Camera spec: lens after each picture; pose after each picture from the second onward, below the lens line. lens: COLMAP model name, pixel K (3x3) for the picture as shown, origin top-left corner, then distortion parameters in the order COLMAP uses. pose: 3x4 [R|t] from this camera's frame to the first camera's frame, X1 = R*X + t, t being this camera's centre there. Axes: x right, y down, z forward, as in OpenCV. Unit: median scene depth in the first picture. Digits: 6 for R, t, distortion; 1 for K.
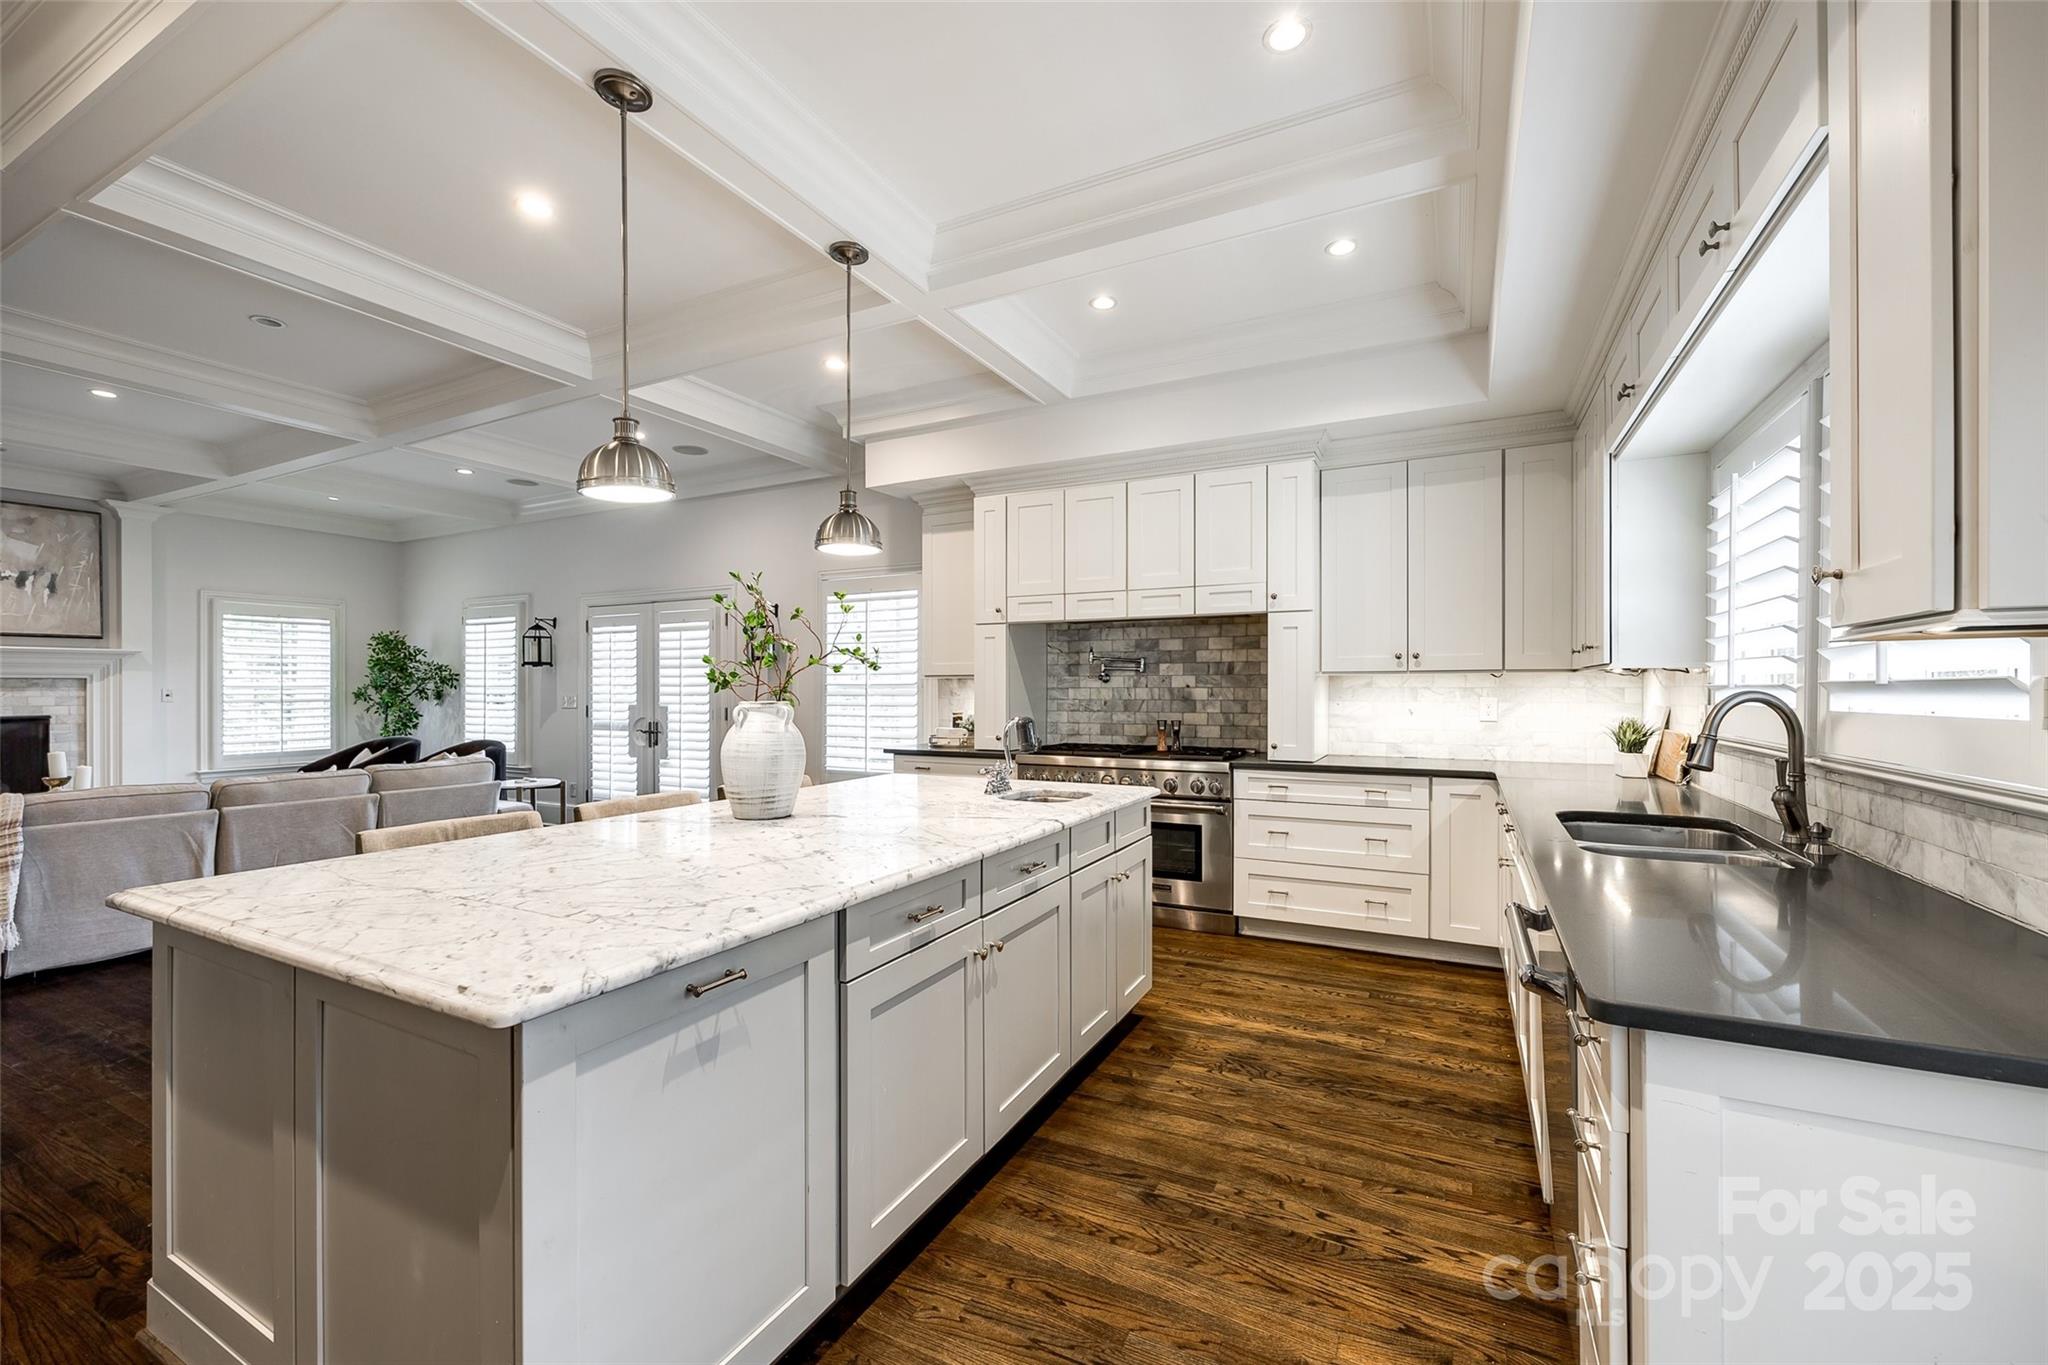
lens RADIAL K [[820.4, 0, 1032.8], [0, 820.4, 688.2], [0, 0, 1]] dist [-0.002549, 0.000035]
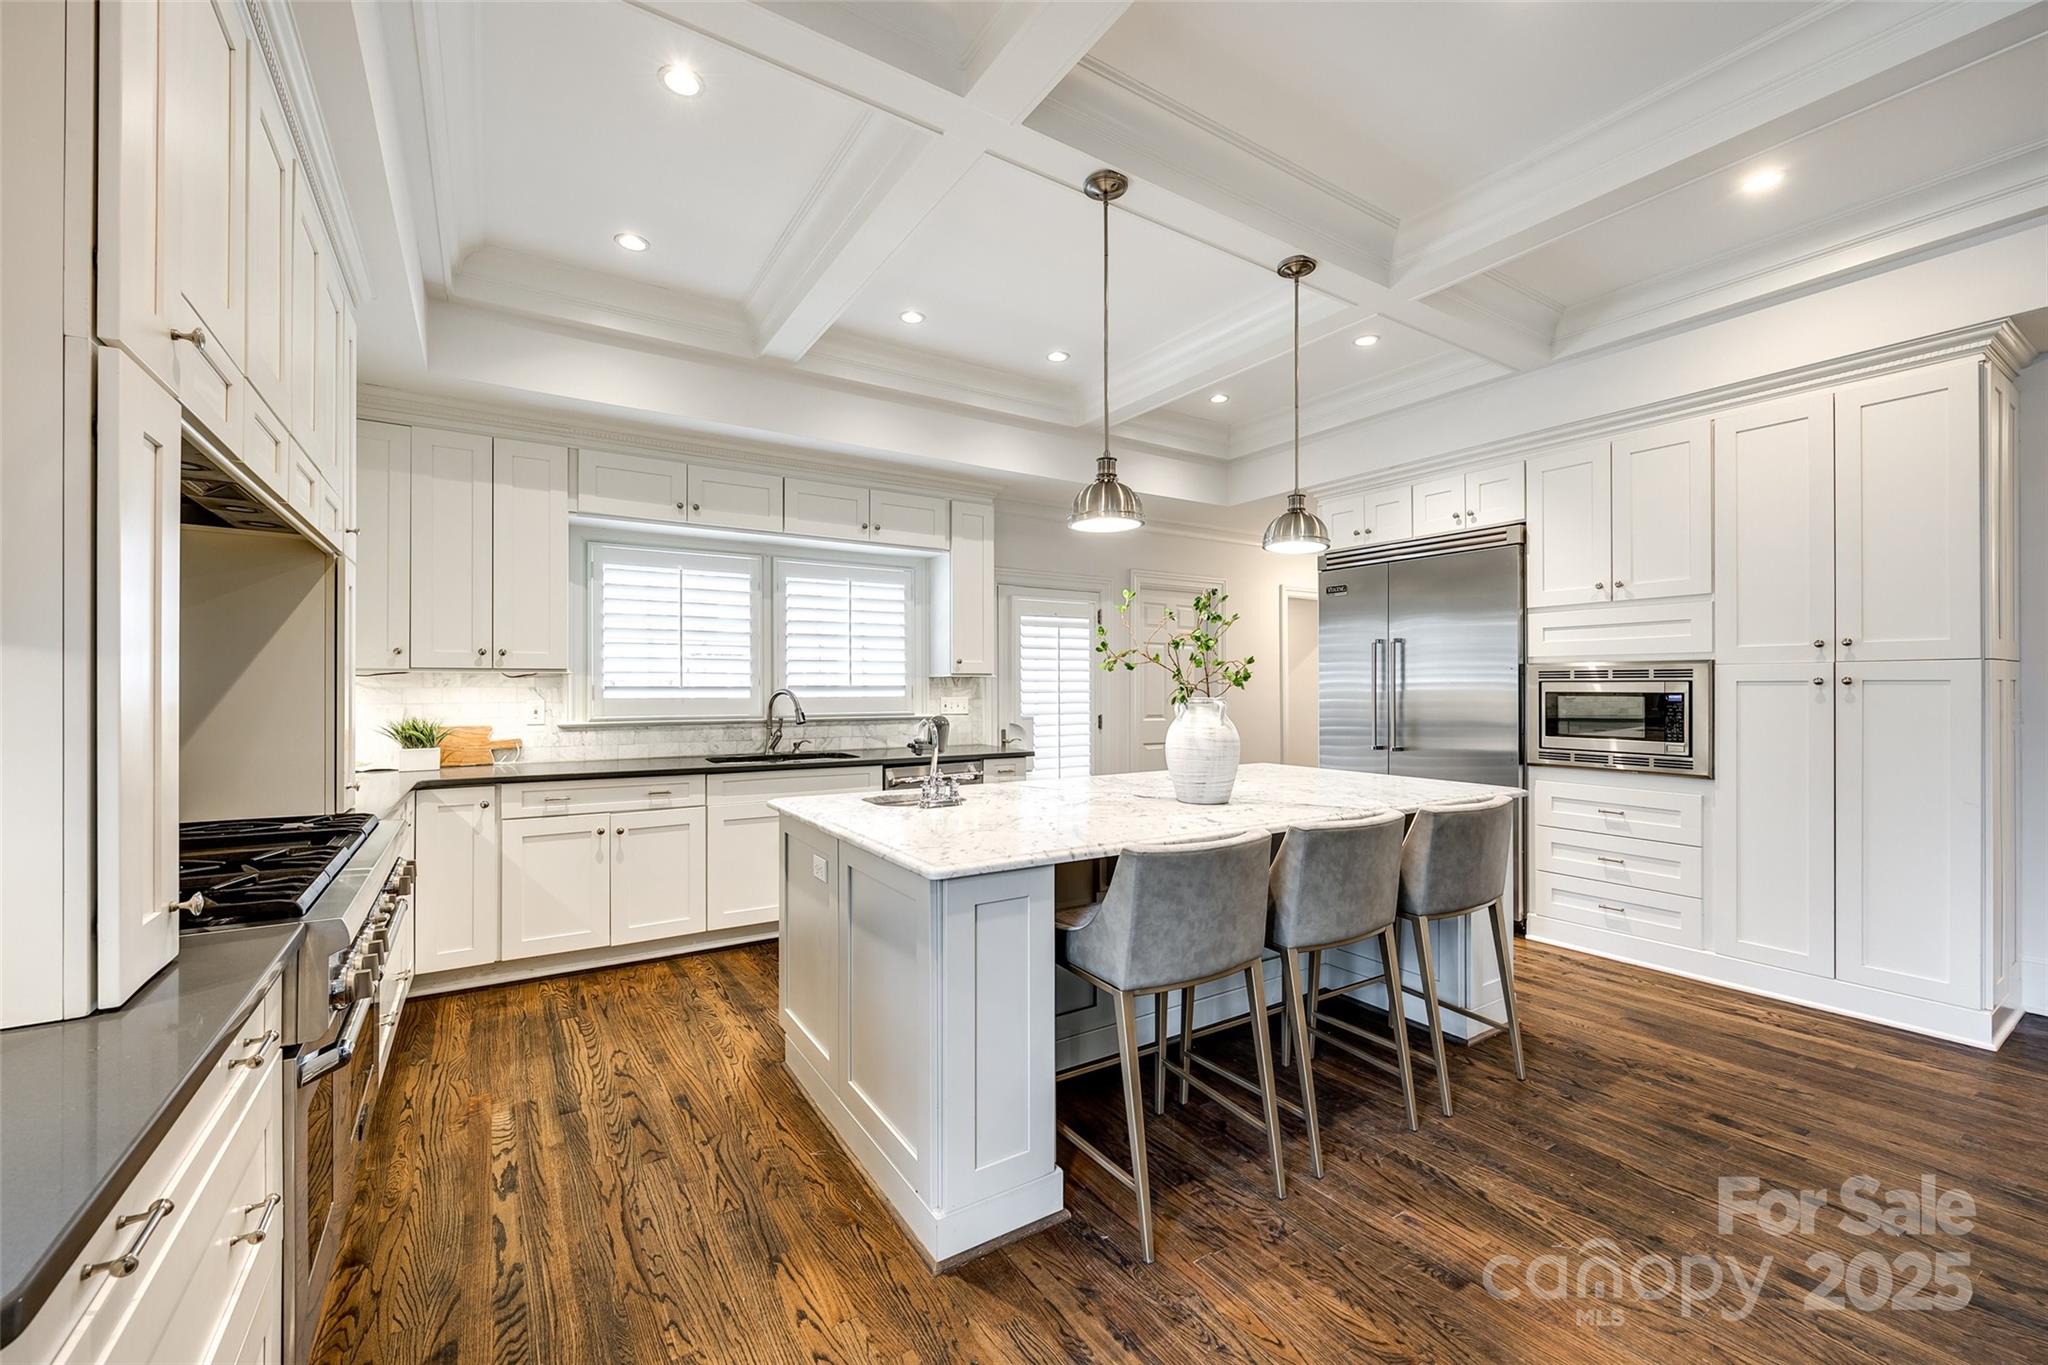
lens RADIAL K [[820.4, 0, 1020.7], [0, 820.4, 682.5], [0, 0, 1]] dist [-0.002549, 0.000035]
pose [[-0.862554, 0.005237, 0.505938, -0.419490], [0.001329, 0.999966, -0.008085, 0.001550], [-0.505963, -0.006301, -0.862532, 1.285662]]
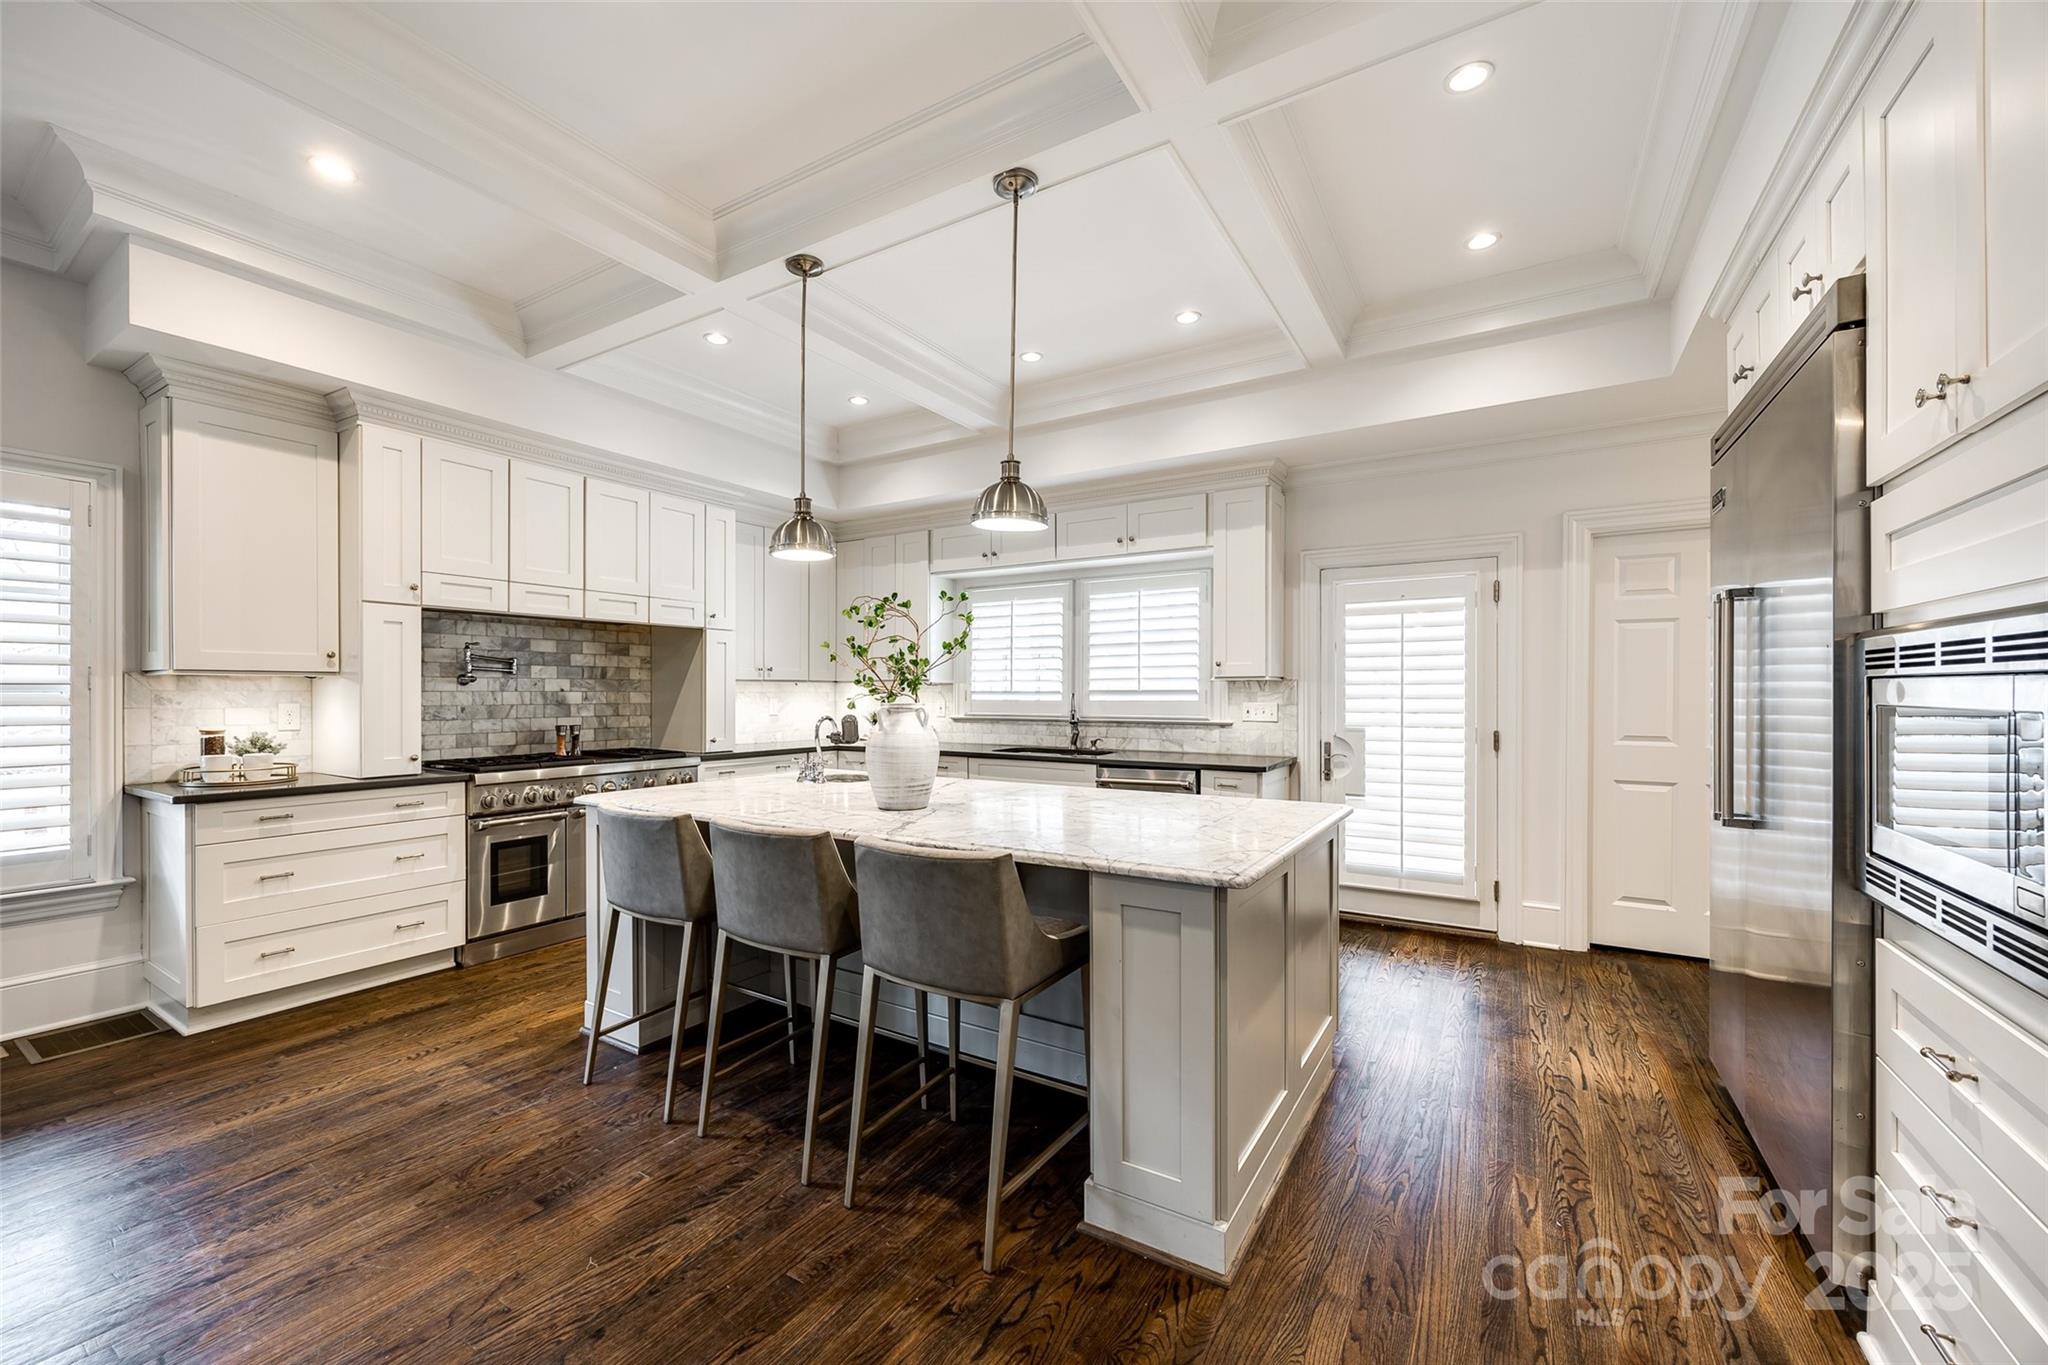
lens RADIAL K [[820.4, 0, 1016.4], [0, 820.4, 691.8], [0, 0, 1]] dist [-0.002549, 0.000035]
pose [[0.094388, 0.001206, 0.995535, -0.877143], [-0.001019, 0.999999, -0.001115, 0.000312], [-0.995535, -0.000910, 0.094389, 0.452249]]
